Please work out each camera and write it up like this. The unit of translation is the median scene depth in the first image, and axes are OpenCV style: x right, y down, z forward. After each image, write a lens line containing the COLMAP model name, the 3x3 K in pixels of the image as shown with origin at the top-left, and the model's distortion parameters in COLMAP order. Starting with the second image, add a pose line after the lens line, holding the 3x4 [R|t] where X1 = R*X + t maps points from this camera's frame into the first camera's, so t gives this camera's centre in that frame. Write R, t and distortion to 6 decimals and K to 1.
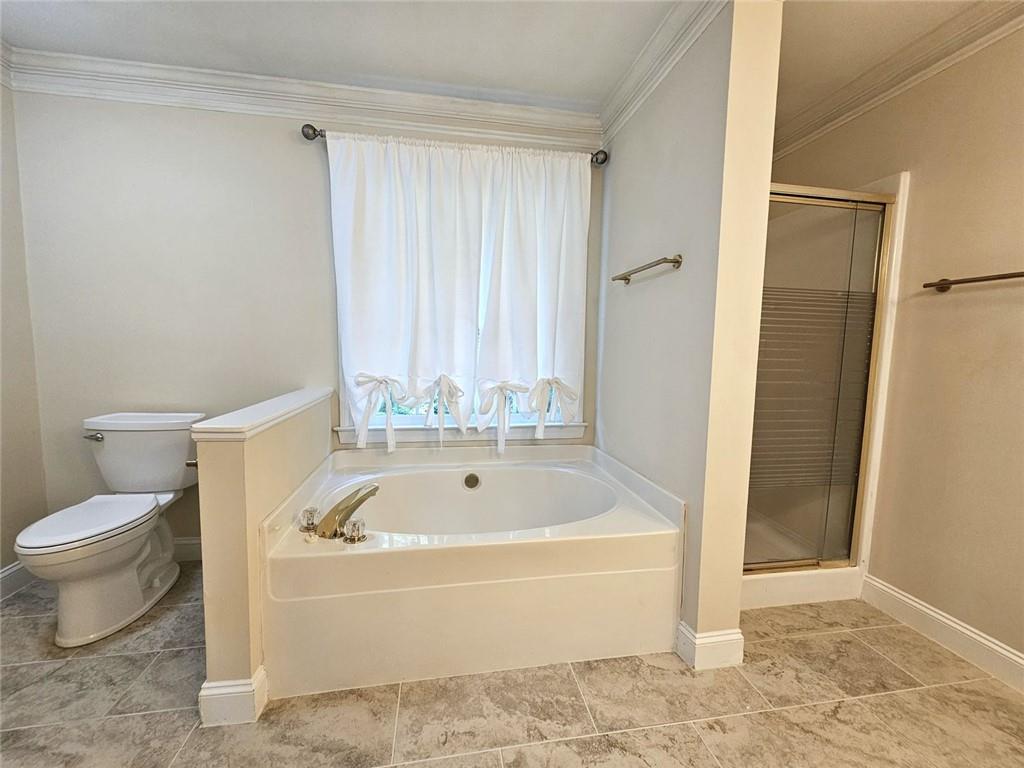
lens RADIAL K [[435.2, 0, 503.5], [0, 435.2, 385.5], [0, 0, 1]] dist [-0.001672, 0.001179]
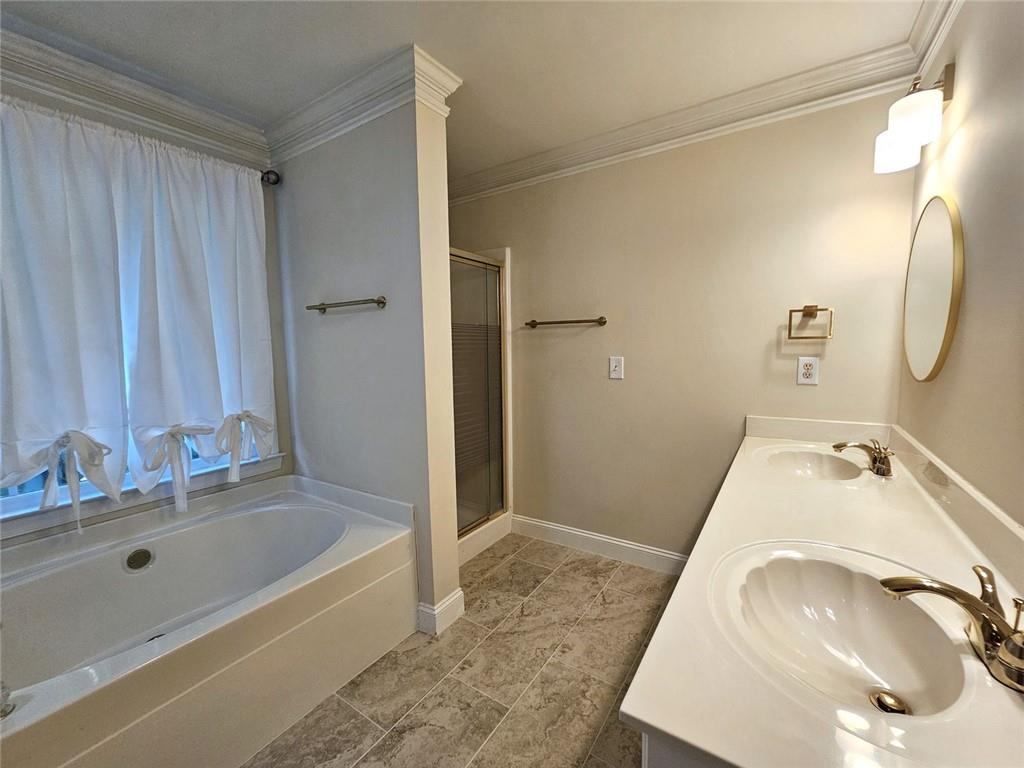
lens RADIAL K [[435.2, 0, 503.5], [0, 435.2, 385.5], [0, 0, 1]] dist [-0.001672, 0.001179]
pose [[0.683906, -0.106609, 0.721739, -0.223675], [0.100735, 0.993589, 0.051309, -0.088139], [-0.722582, 0.037614, 0.690261, -0.018547]]
